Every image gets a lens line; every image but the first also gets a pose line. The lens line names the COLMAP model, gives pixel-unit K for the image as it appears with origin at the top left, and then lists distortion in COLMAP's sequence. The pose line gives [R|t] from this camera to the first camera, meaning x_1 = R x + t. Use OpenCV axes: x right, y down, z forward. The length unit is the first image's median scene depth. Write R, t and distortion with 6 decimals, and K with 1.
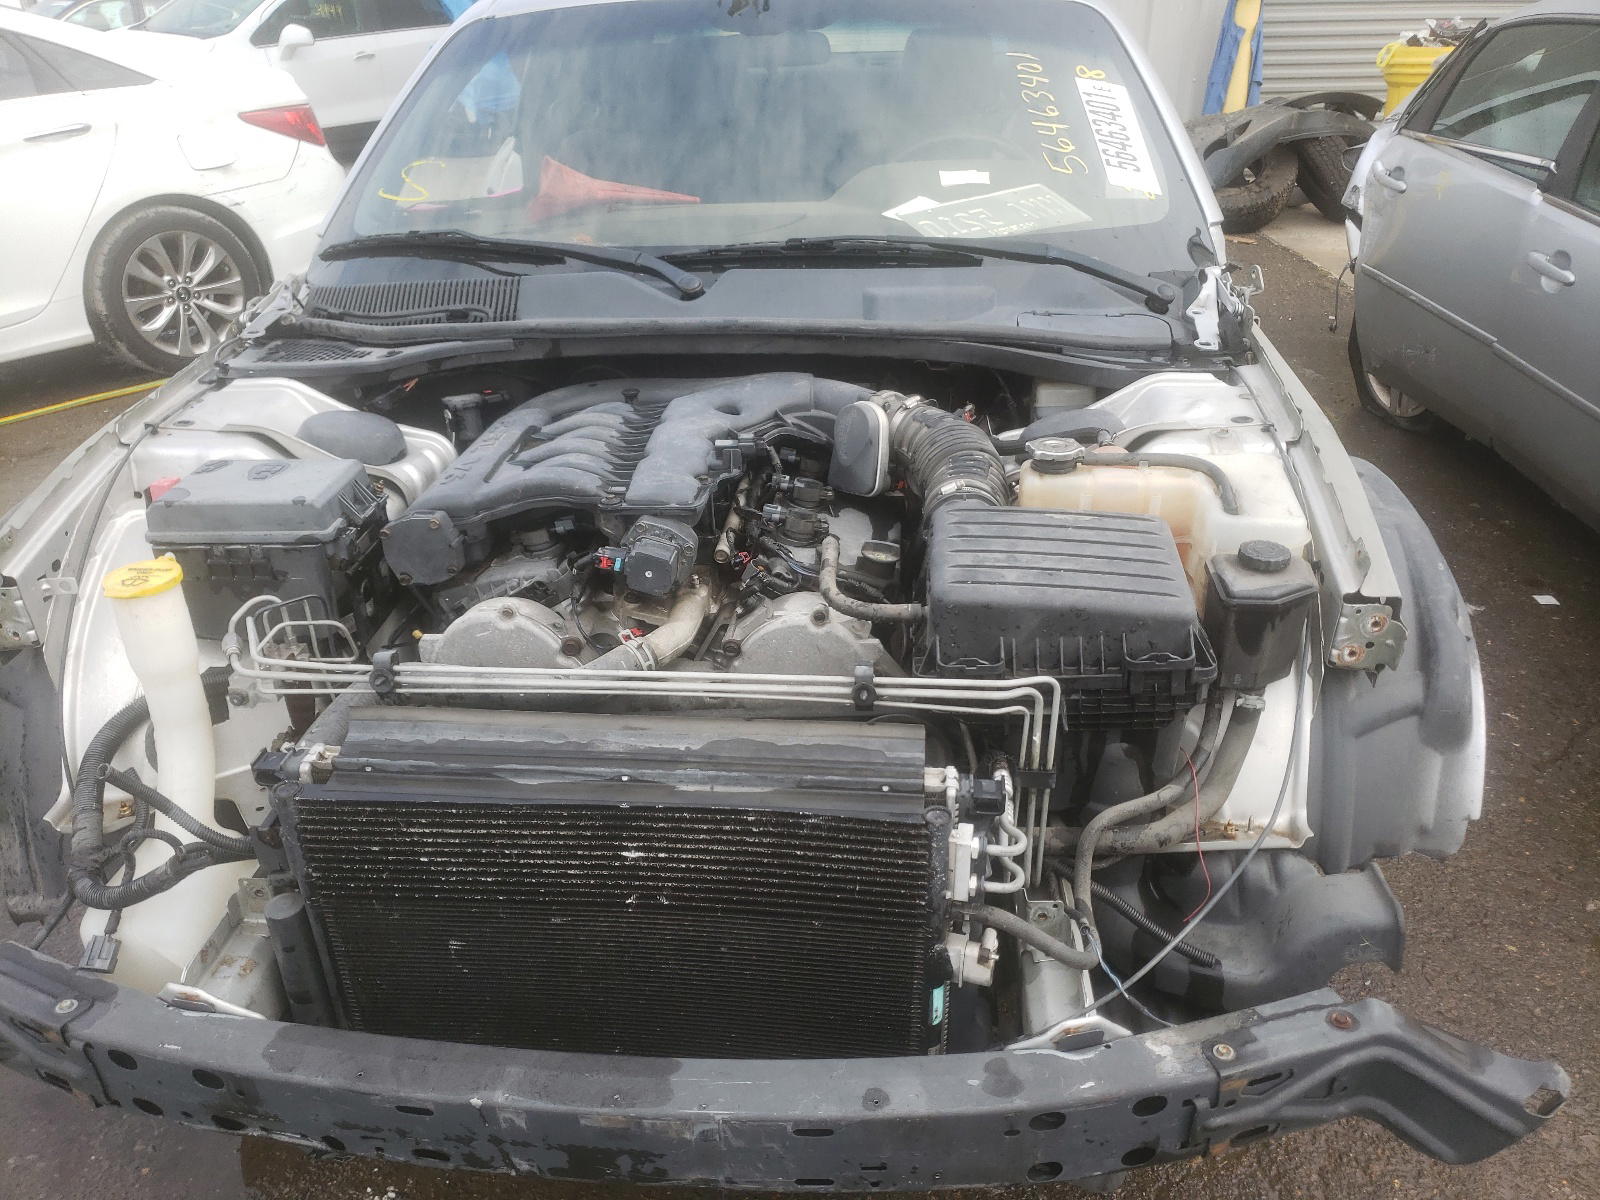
lens RADIAL K [[1268.8, 0, 800.0], [0, 1268.8, 600.0], [0, 0, 1]] dist [0.004360, -0.000949]
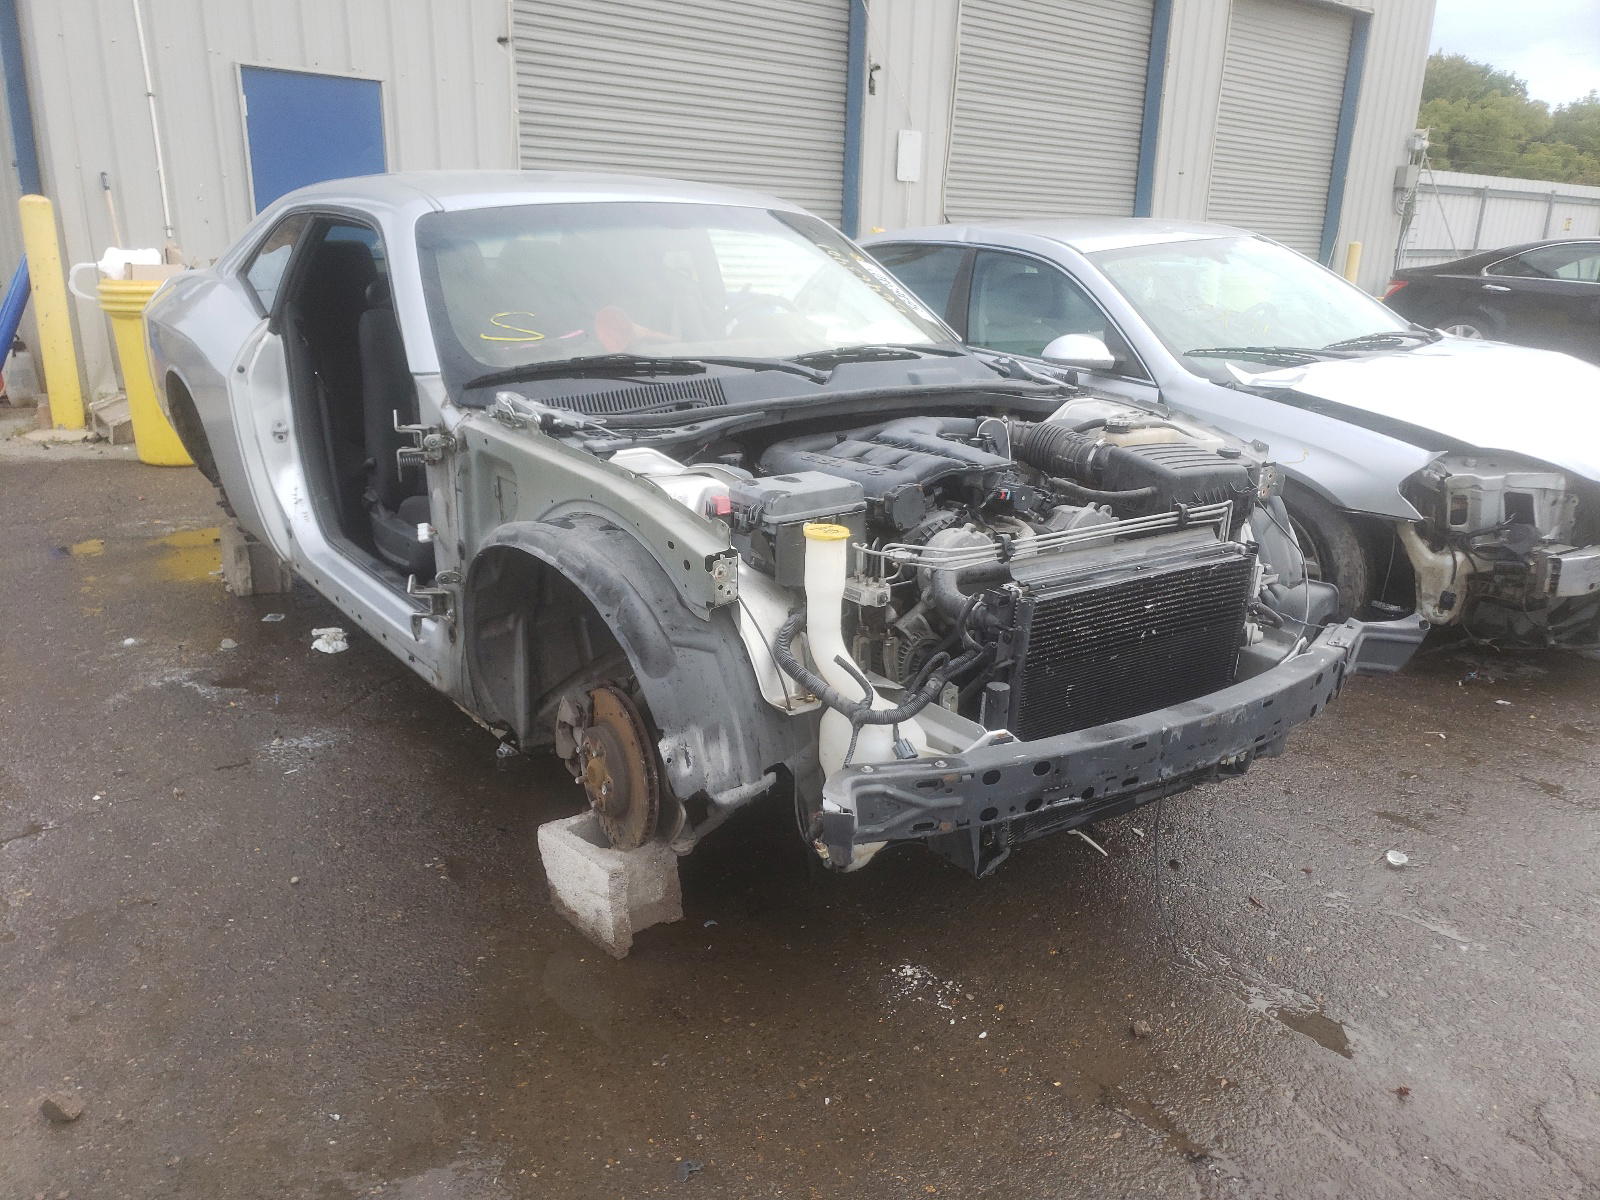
lens RADIAL K [[1193.9, 0, 800.0], [0, 1193.9, 600.0], [0, 0, 1]] dist [0.036422, -0.001041]
pose [[0.776182, -0.168228, 0.607651, -1.194602], [0.254806, 0.965236, -0.058250, 0.114550], [-0.576728, 0.200046, 0.792065, -0.114349]]
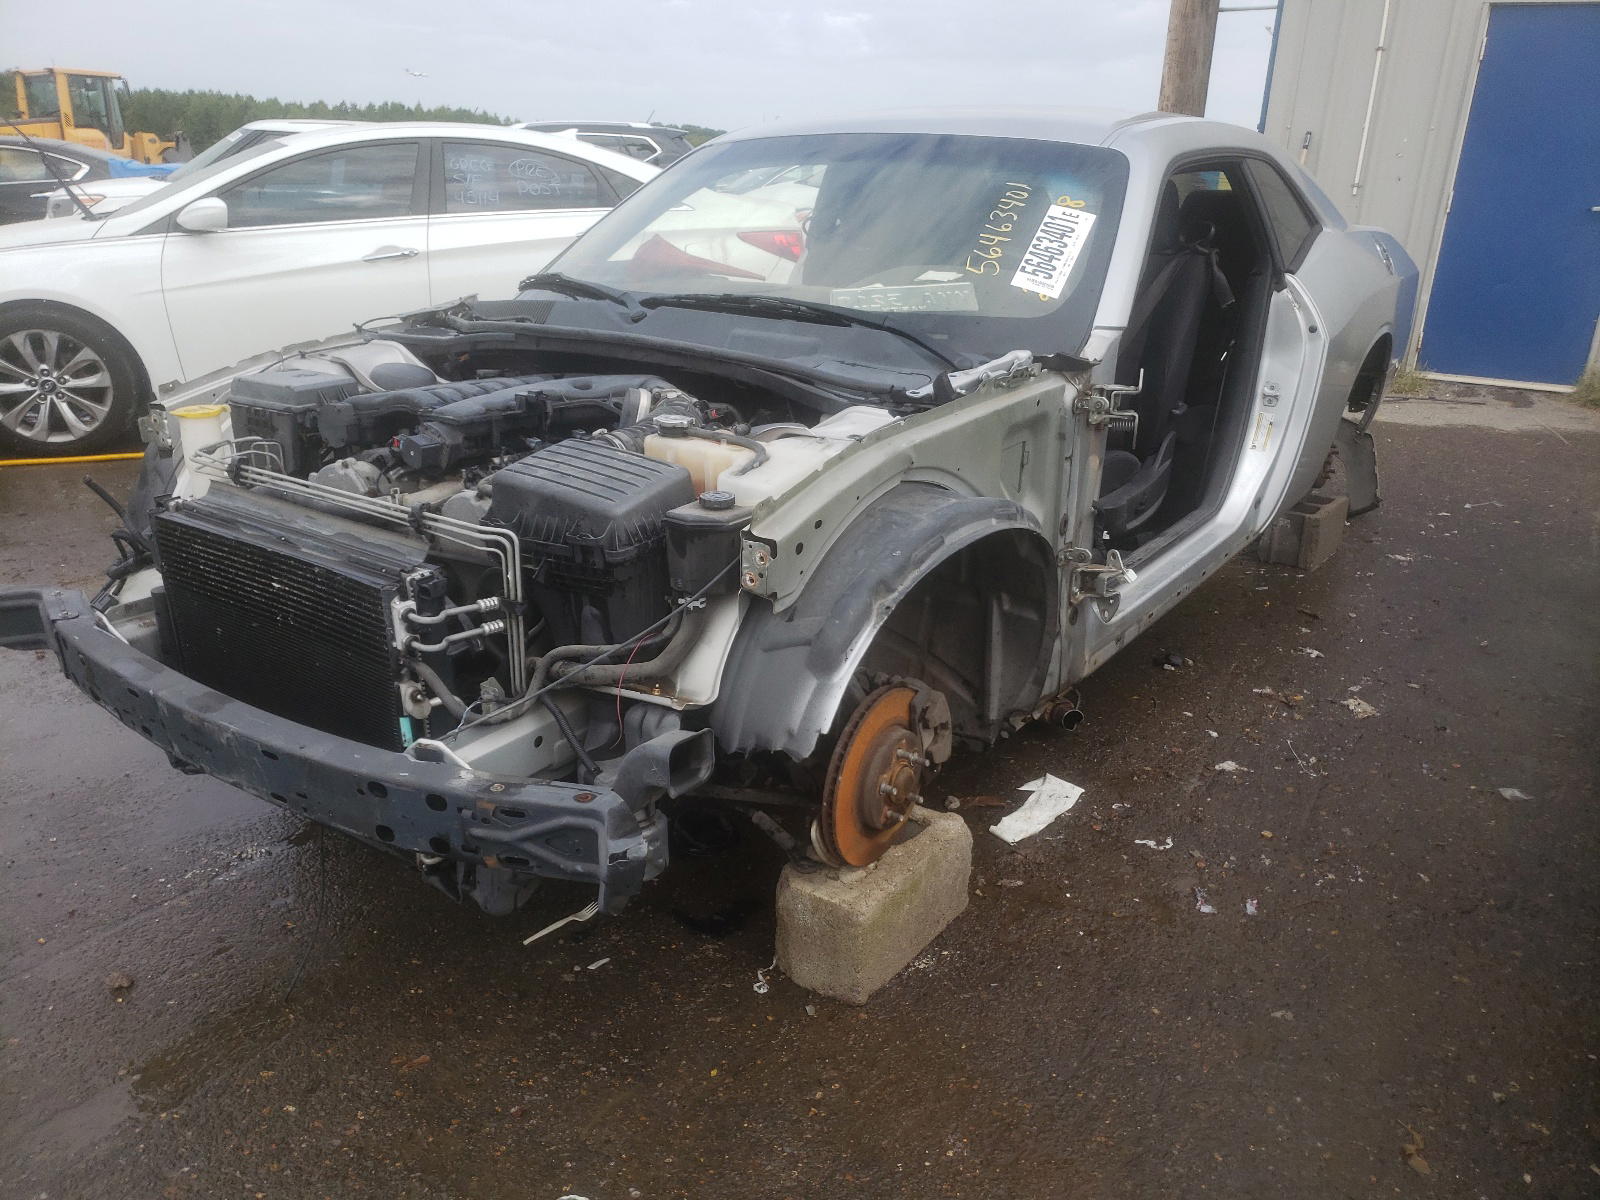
lens RADIAL K [[1193.9, 0, 800.0], [0, 1193.9, 600.0], [0, 0, 1]] dist [0.036422, -0.001041]
pose [[0.872211, 0.205429, -0.443899, 0.944815], [-0.251237, 0.966821, -0.046223, 0.097337], [0.419675, 0.151840, 0.894884, -0.091452]]
